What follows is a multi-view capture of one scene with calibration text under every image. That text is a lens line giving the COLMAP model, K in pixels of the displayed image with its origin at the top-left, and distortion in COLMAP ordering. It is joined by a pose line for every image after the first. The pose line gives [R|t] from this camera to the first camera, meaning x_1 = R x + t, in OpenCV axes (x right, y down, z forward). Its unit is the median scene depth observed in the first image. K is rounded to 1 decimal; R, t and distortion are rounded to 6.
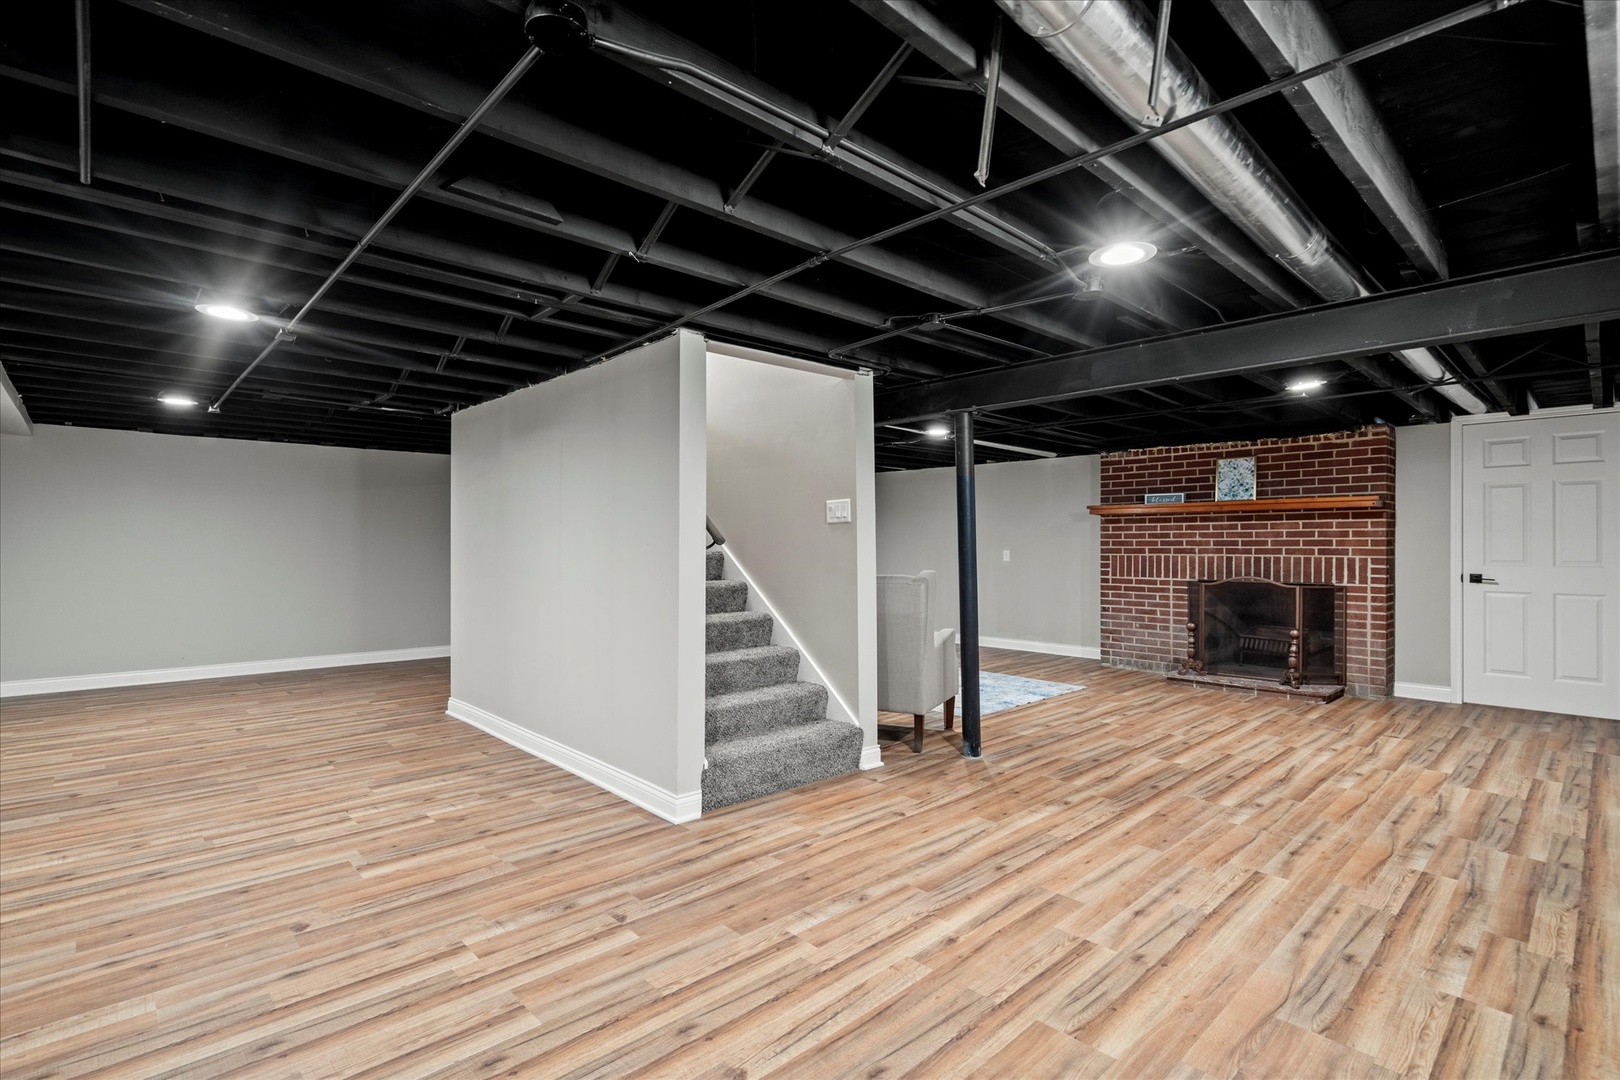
lens RADIAL K [[735.3, 0, 830.3], [0, 735.3, 541.4], [0, 0, 1]] dist [-0.008050, 0.000849]
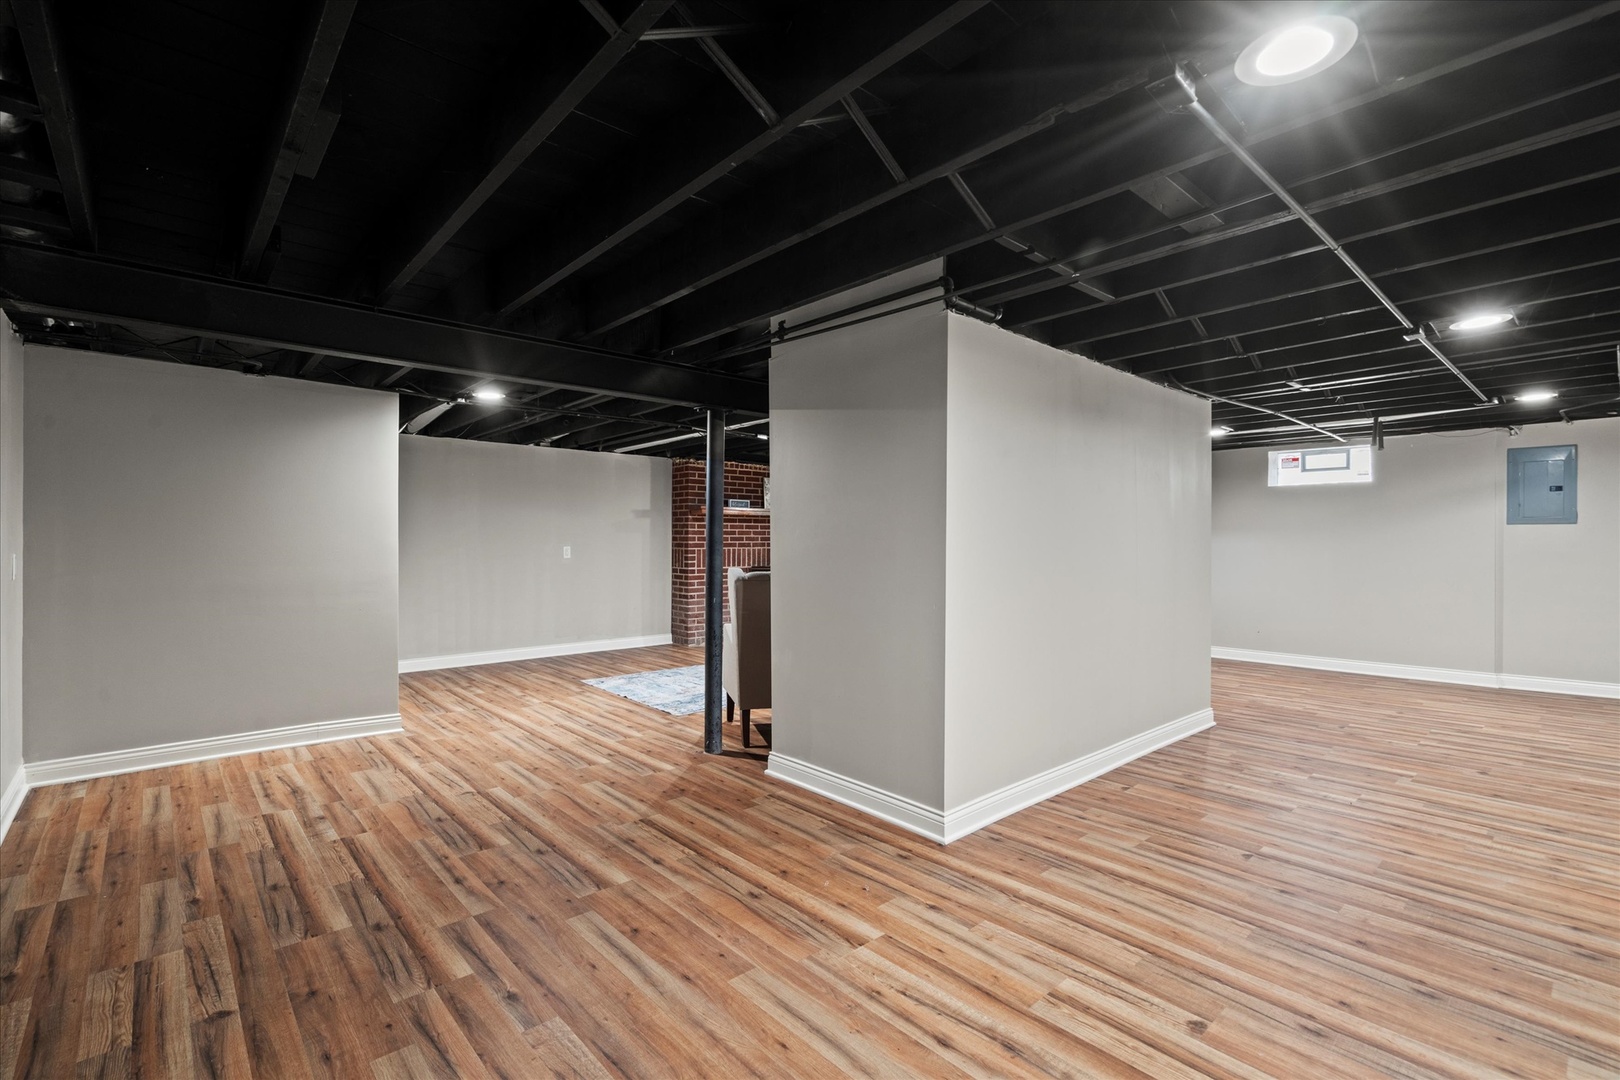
lens RADIAL K [[735.3, 0, 813.8], [0, 735.3, 552.1], [0, 0, 1]] dist [-0.008050, 0.000849]
pose [[0.058397, -0.017533, 0.998139, -1.497937], [-0.005964, 0.999822, 0.017911, 0.002824], [-0.998276, -0.006999, 0.058282, 1.474792]]
